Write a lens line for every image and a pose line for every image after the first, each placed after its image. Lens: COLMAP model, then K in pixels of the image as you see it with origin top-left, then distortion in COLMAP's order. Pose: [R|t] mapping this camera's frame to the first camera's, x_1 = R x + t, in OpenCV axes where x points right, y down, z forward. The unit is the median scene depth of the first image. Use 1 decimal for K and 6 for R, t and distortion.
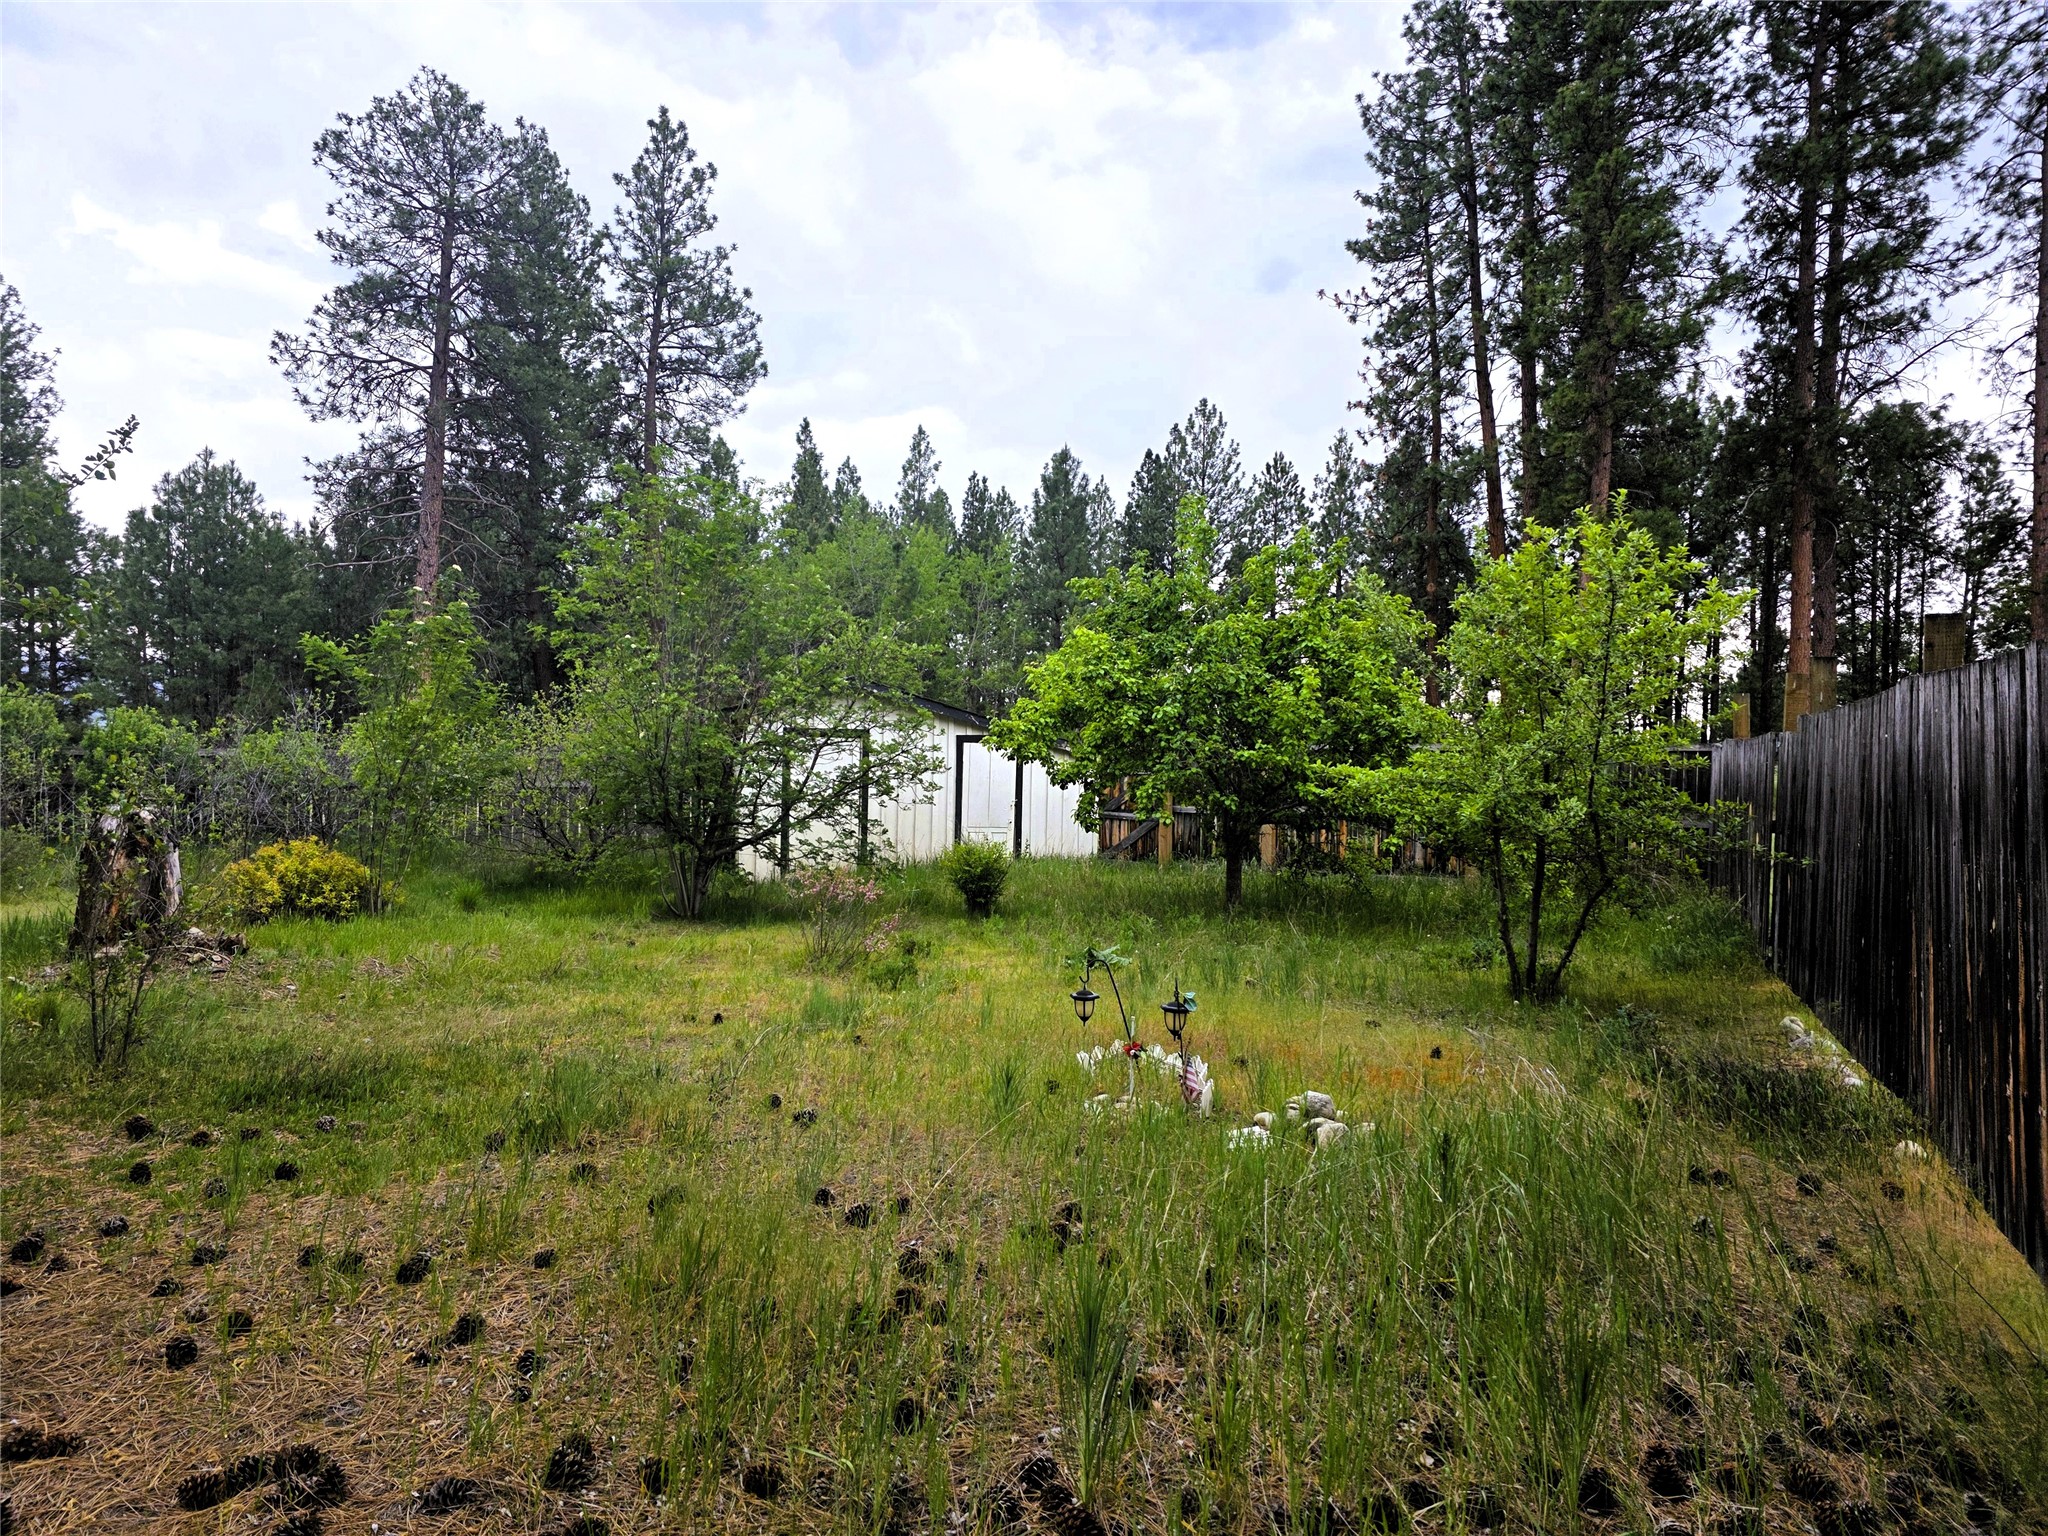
lens RADIAL K [[1385.0, 0, 1019.6], [0, 1385.0, 765.5], [0, 0, 1]] dist [0.001949, -0.007770]
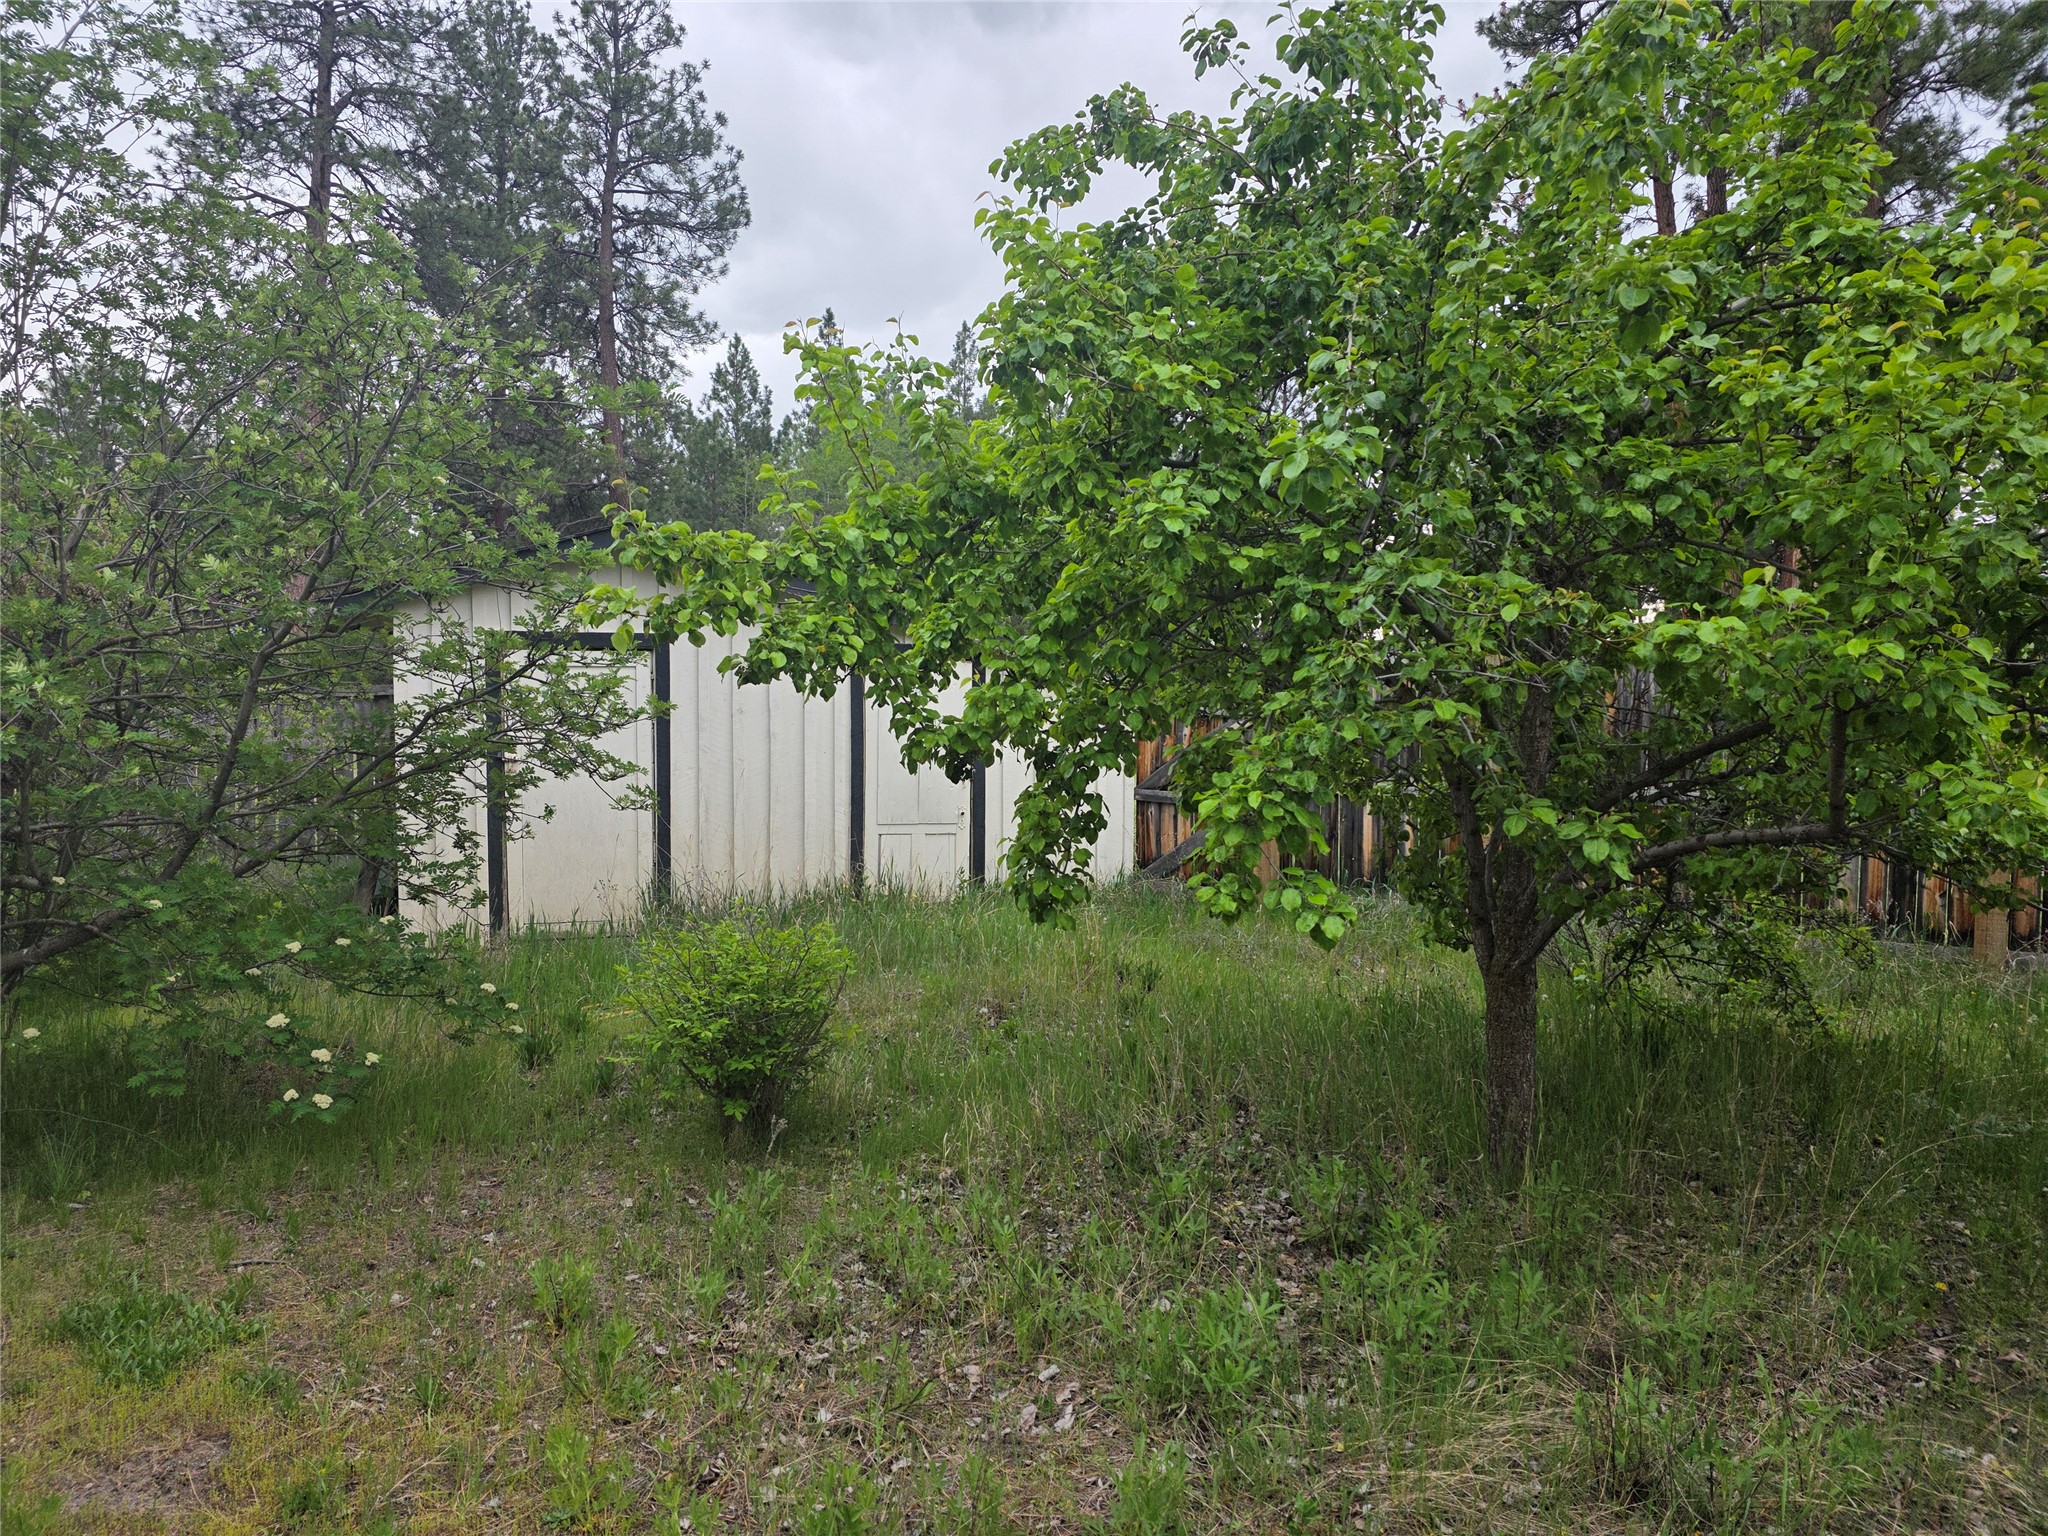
lens RADIAL K [[1385.0, 0, 1029.1], [0, 1385.0, 774.5], [0, 0, 1]] dist [0.001949, -0.007770]
pose [[0.998811, -0.010891, -0.047510, 0.015844], [0.013336, 0.998587, 0.051441, 0.000309], [0.046883, -0.052013, 0.997545, 0.181045]]
